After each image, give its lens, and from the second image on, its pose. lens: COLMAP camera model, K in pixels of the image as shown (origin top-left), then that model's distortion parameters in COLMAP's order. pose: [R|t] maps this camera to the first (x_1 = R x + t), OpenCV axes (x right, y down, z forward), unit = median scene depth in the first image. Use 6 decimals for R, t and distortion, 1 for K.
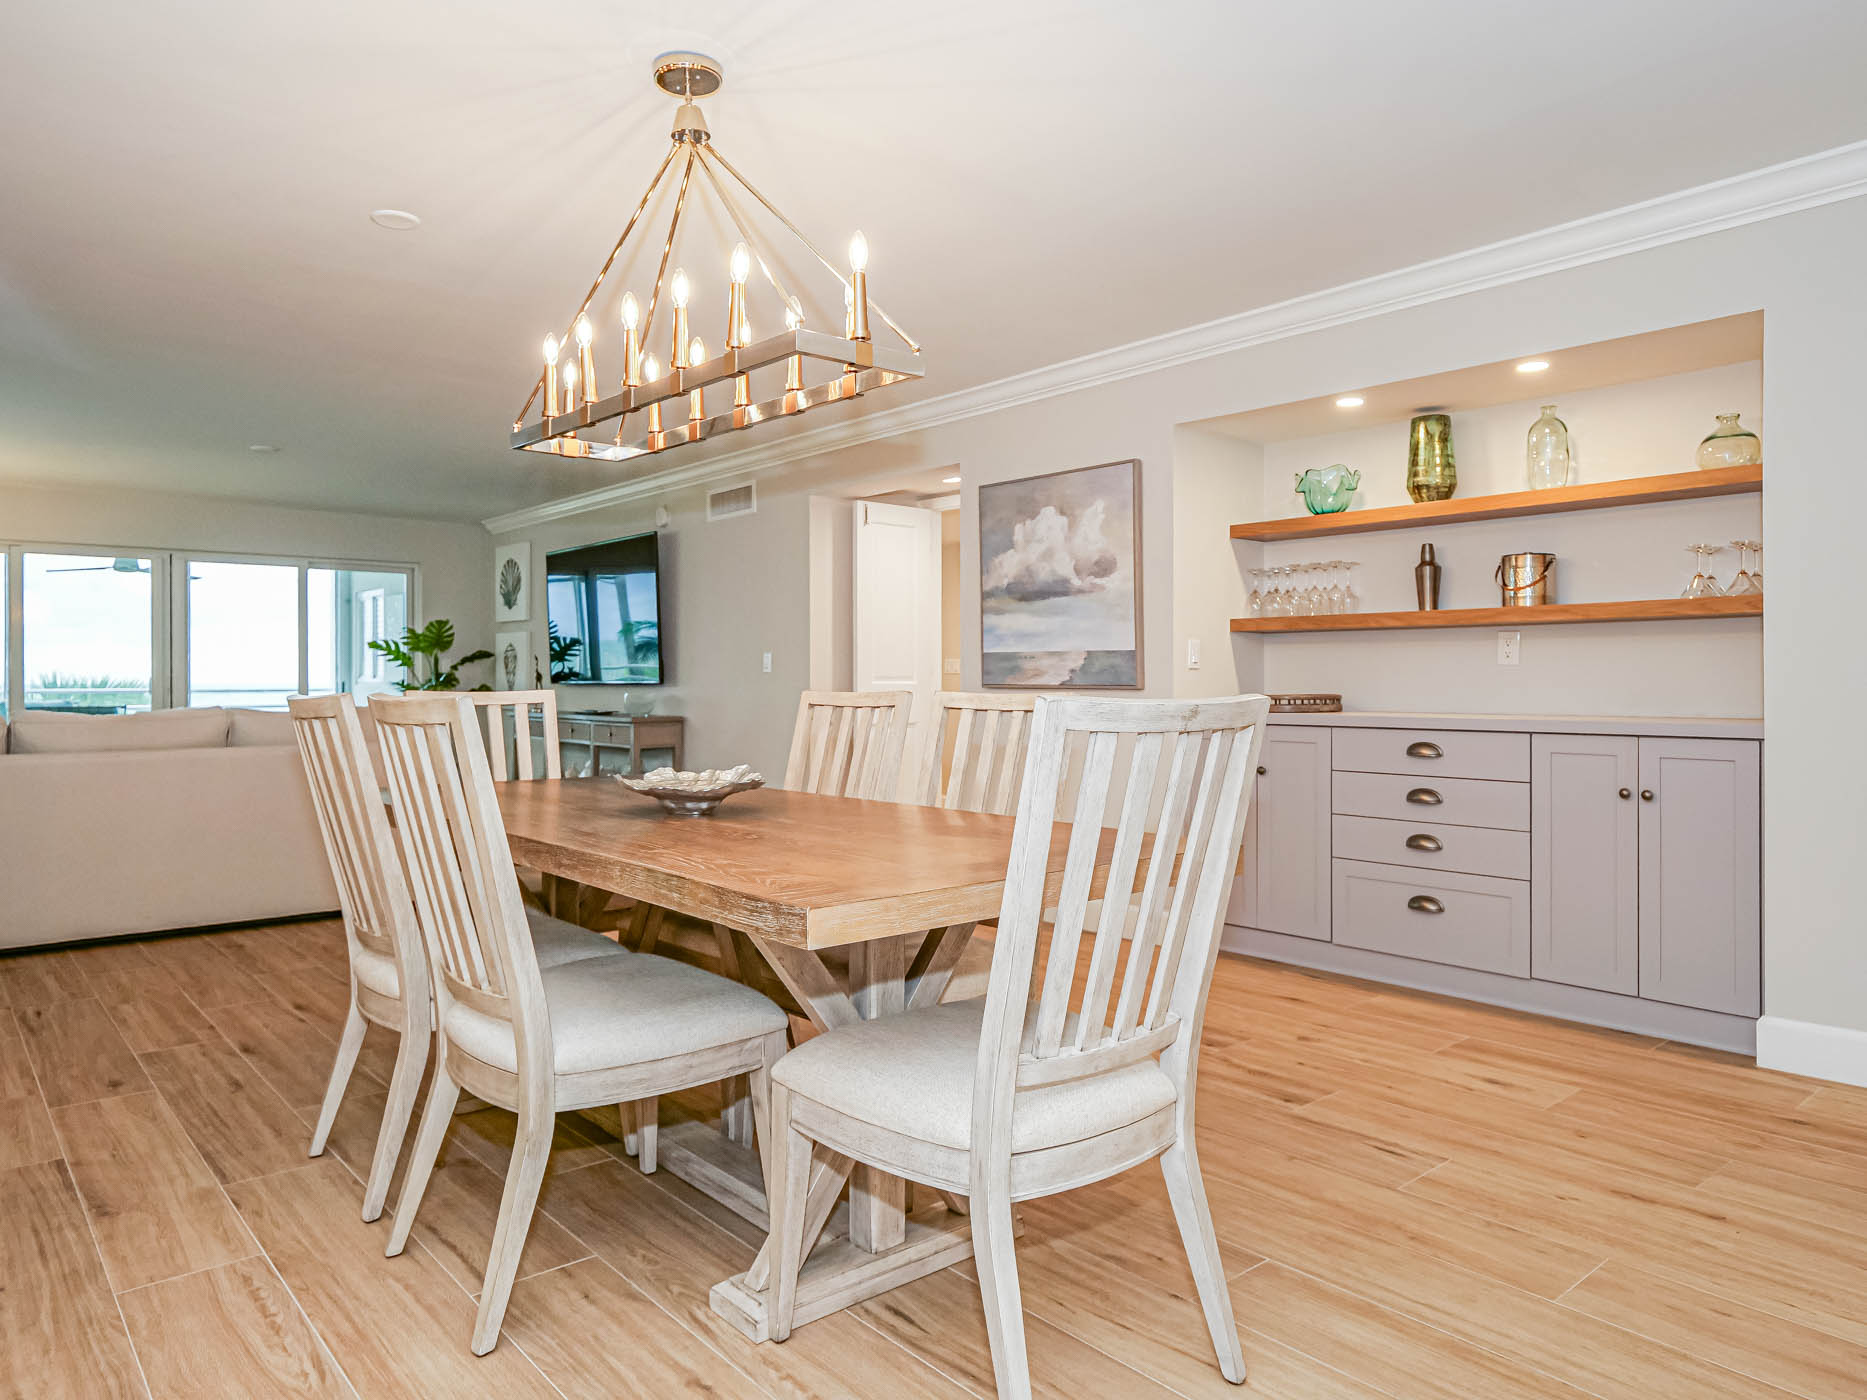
lens RADIAL K [[1211.1, 0, 933.5], [0, 1211.1, 700.0], [0, 0, 1]] dist [0.003567, 0.002465]
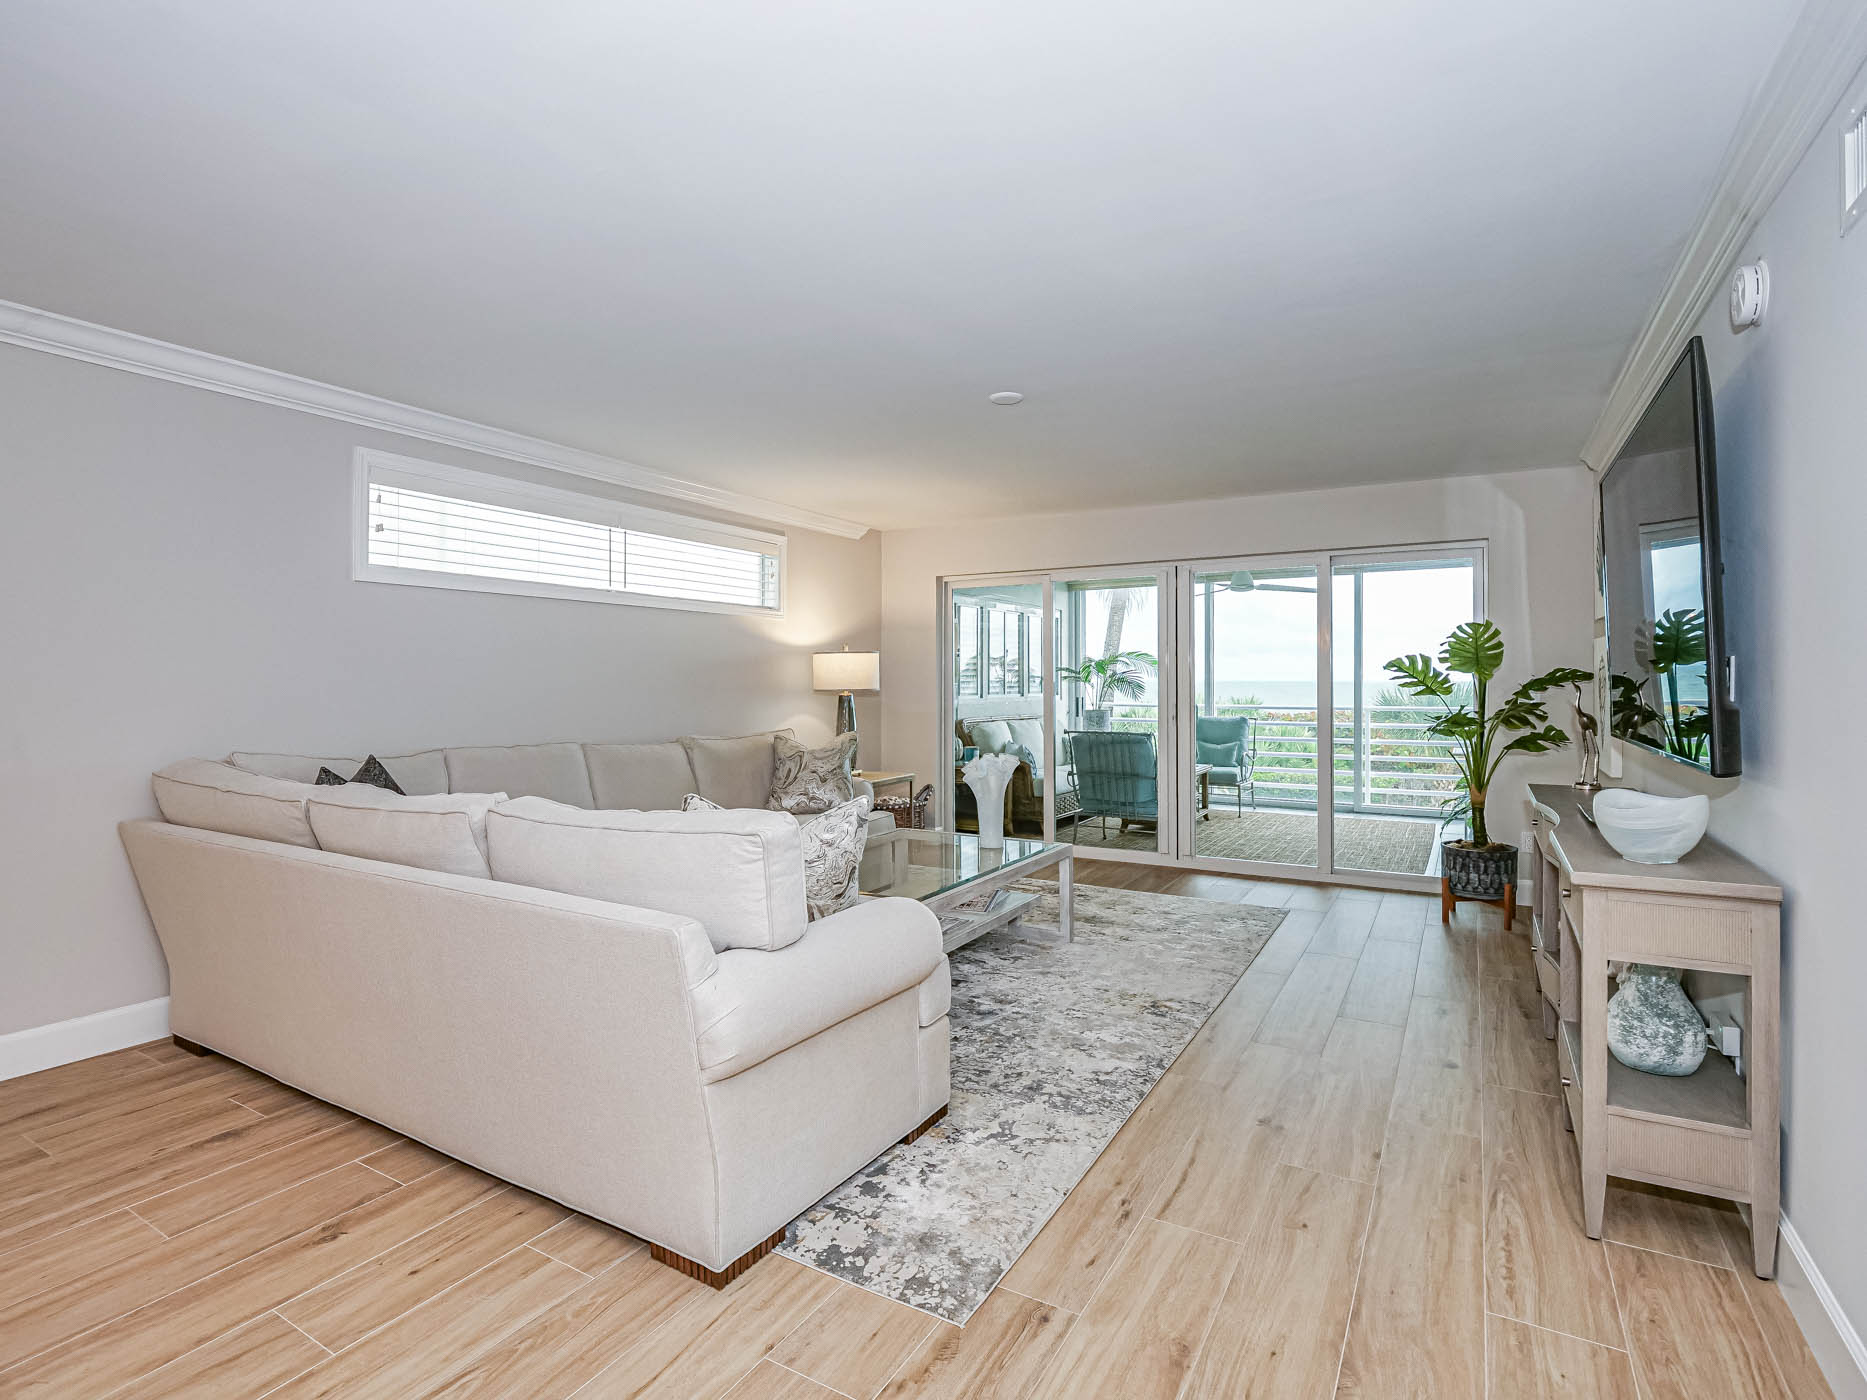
lens RADIAL K [[925.4, 0, 933.5], [0, 925.4, 700.0], [0, 0, 1]] dist [-0.011836, -0.000320]
pose [[0.336431, 0.018991, -0.941517, -0.088737], [-0.016637, 0.999760, 0.014221, -0.052192], [0.941561, 0.010880, 0.336666, 1.074474]]
